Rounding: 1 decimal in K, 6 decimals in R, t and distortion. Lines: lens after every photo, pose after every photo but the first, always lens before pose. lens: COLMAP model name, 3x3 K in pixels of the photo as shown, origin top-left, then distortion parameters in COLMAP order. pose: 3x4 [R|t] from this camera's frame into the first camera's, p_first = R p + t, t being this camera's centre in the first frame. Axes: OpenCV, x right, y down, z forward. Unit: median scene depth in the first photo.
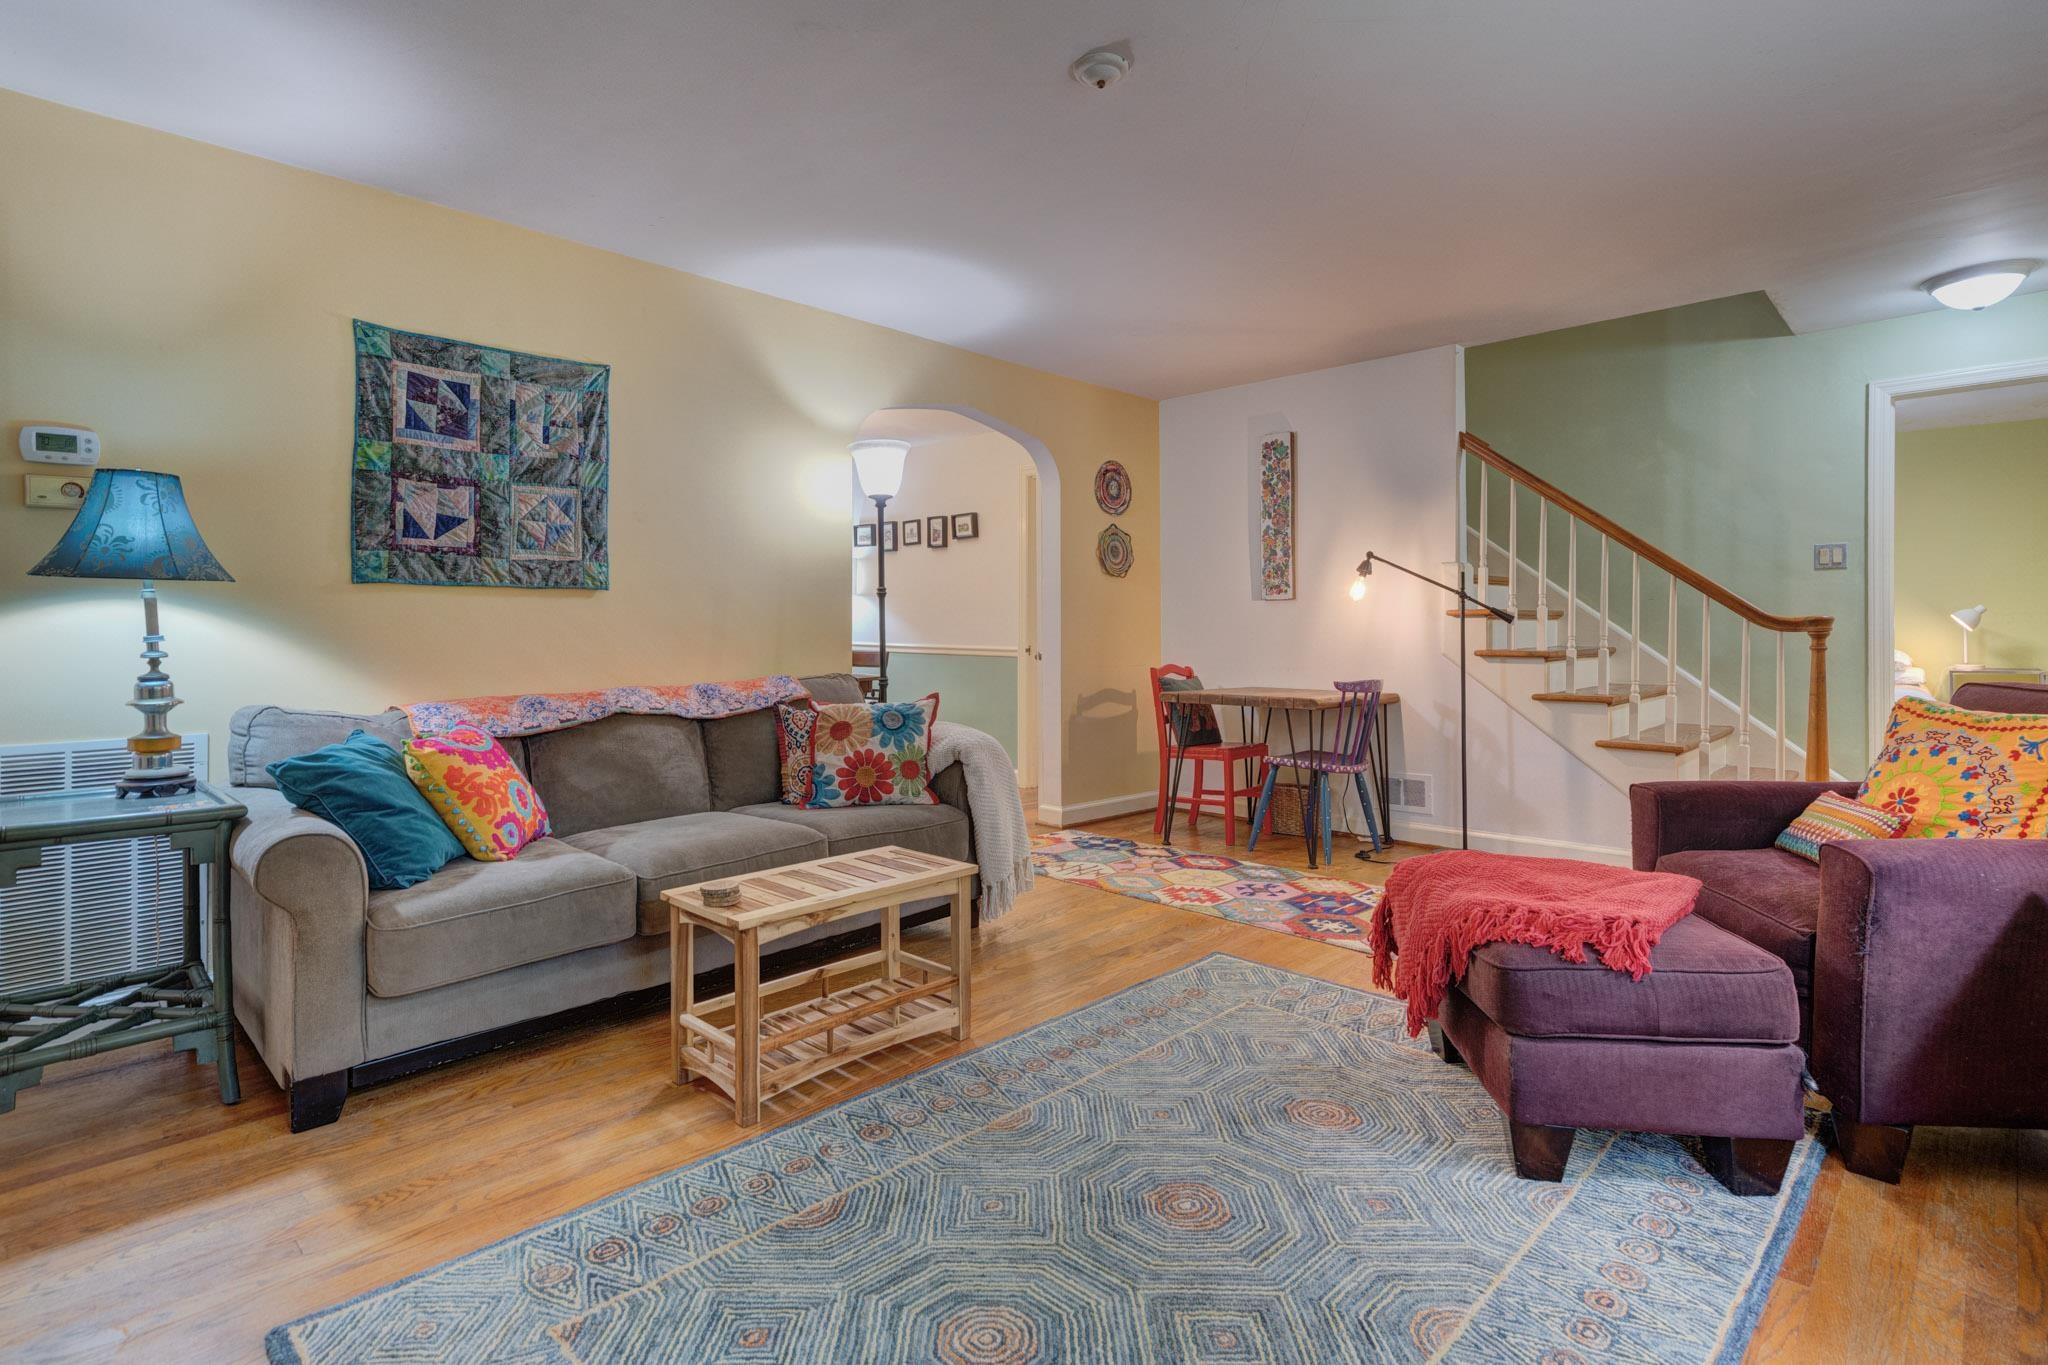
lens RADIAL K [[1016.9, 0, 1026.2], [0, 1016.9, 617.8], [0, 0, 1]] dist [0.000435, 0.000107]
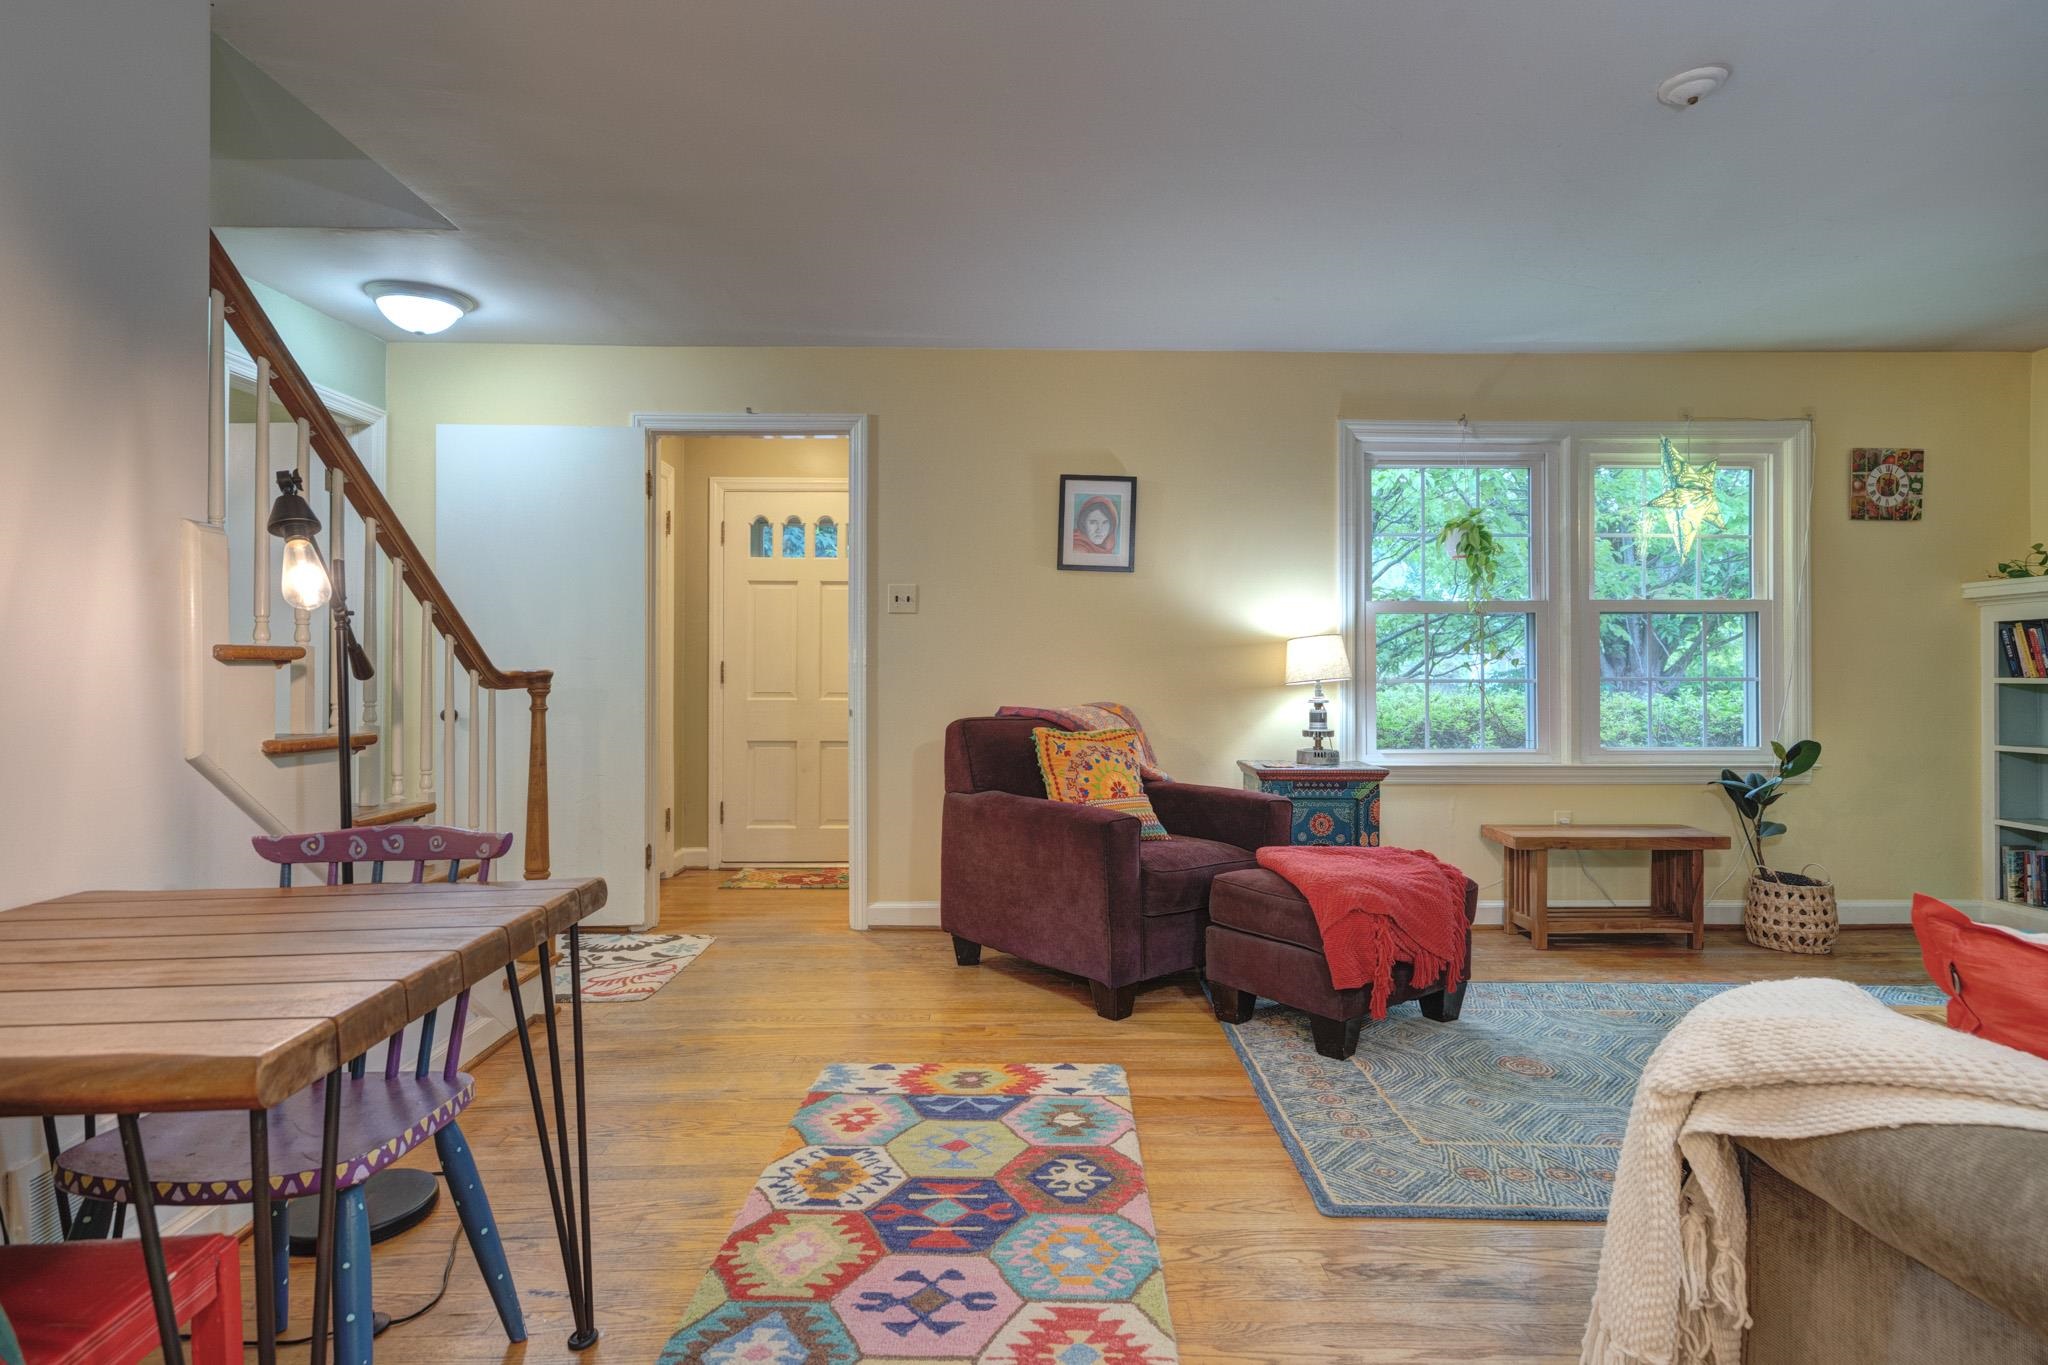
lens RADIAL K [[1046.1, 0, 1024.0], [0, 1046.1, 682.5], [0, 0, 1]] dist [0.000316, 0.000011]
pose [[-0.695690, 0.000660, 0.718342, -0.121123], [-0.002460, 0.999992, -0.003302, 0.010214], [-0.718338, -0.004064, -0.695683, 1.378118]]
